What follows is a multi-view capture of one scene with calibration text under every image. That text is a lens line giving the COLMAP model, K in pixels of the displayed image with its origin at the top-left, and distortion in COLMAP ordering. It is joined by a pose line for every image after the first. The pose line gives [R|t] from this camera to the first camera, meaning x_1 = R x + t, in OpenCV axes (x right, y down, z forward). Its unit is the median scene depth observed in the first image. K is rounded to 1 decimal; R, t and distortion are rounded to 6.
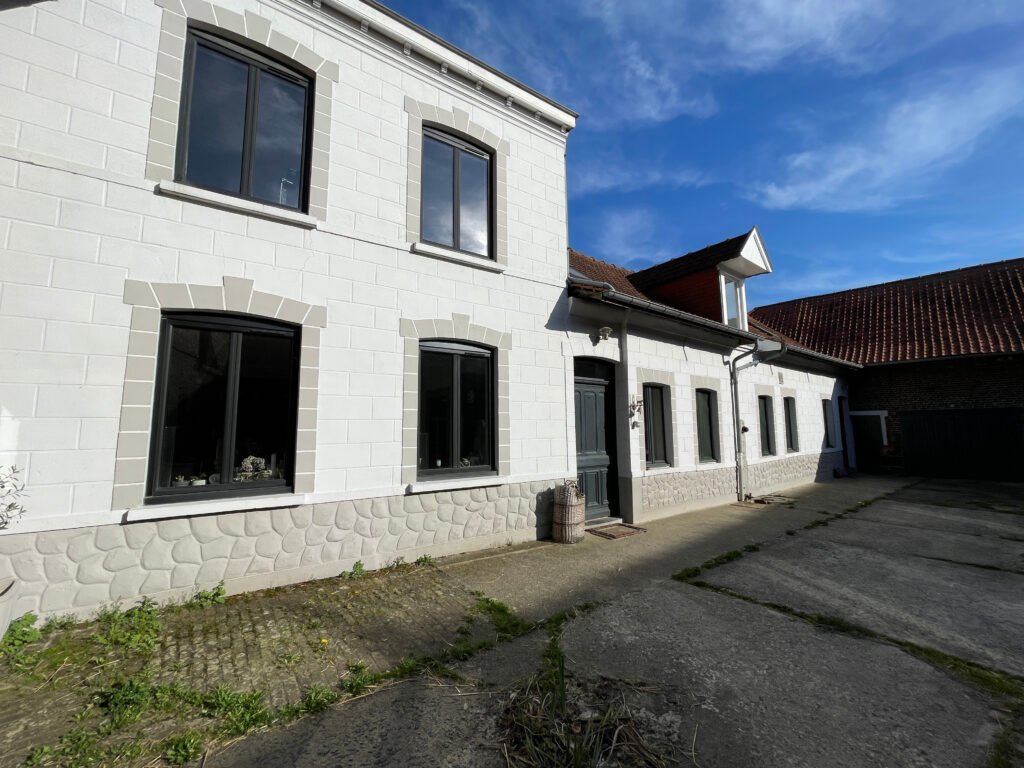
lens RADIAL K [[414.0, 0, 511.4], [0, 414.0, 381.9], [0, 0, 1]] dist [-0.001818, 0.000698]
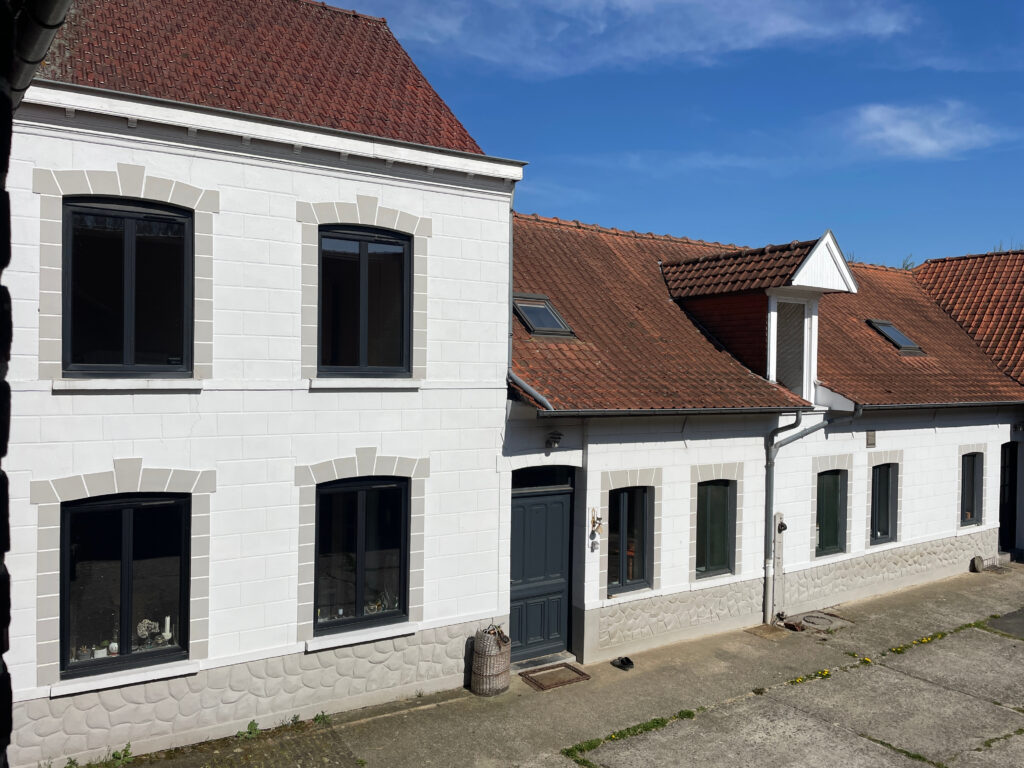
lens RADIAL K [[774.8, 0, 520.3], [0, 774.8, 381.9], [0, 0, 1]] dist [0.069411, -0.061779]
pose [[0.997808, 0.024554, -0.061458, 0.330035], [-0.016409, 0.991419, 0.129686, -0.562355], [0.064115, -0.128393, 0.989649, -0.655304]]
